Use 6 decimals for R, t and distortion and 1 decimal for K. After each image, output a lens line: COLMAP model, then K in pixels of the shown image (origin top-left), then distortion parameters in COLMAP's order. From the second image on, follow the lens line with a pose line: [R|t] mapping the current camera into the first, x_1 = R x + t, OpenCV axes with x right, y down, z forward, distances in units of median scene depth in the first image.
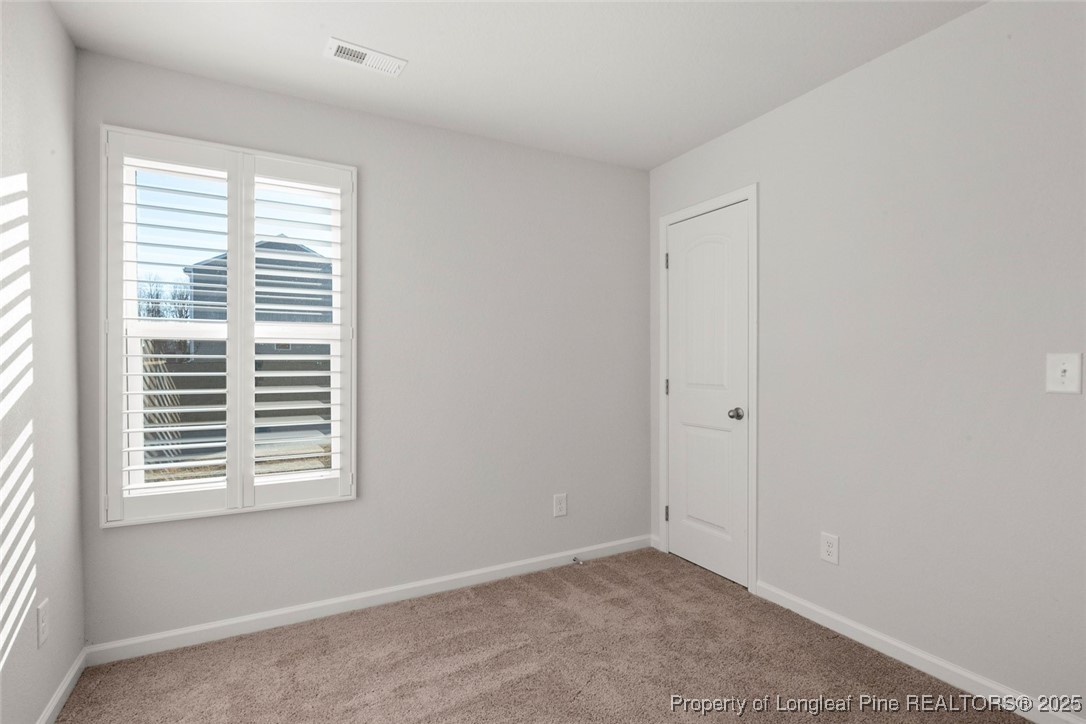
lens RADIAL K [[527.7, 0, 543.1], [0, 527.7, 362.7], [0, 0, 1]] dist [-0.000410, -0.001230]
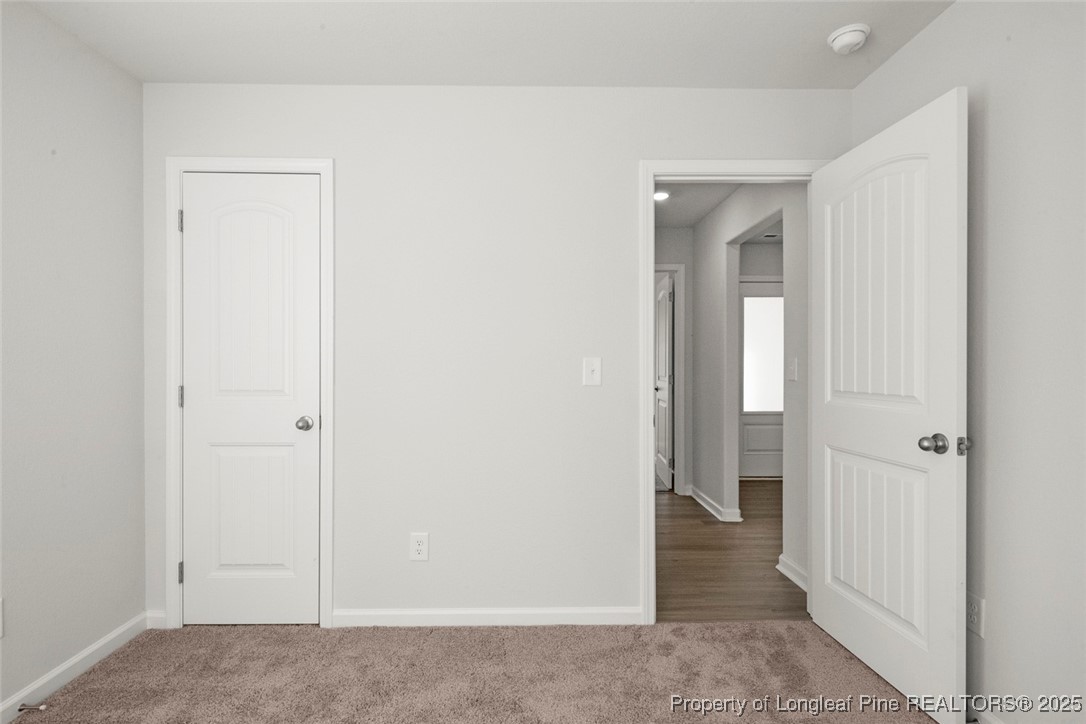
lens RADIAL K [[527.7, 0, 542.8], [0, 527.7, 367.1], [0, 0, 1]] dist [-0.000410, -0.001230]
pose [[0.460255, -0.000800, 0.887786, -0.202182], [-0.003432, 0.999991, 0.002680, 0.002756], [-0.887780, -0.004280, 0.460248, 0.267779]]
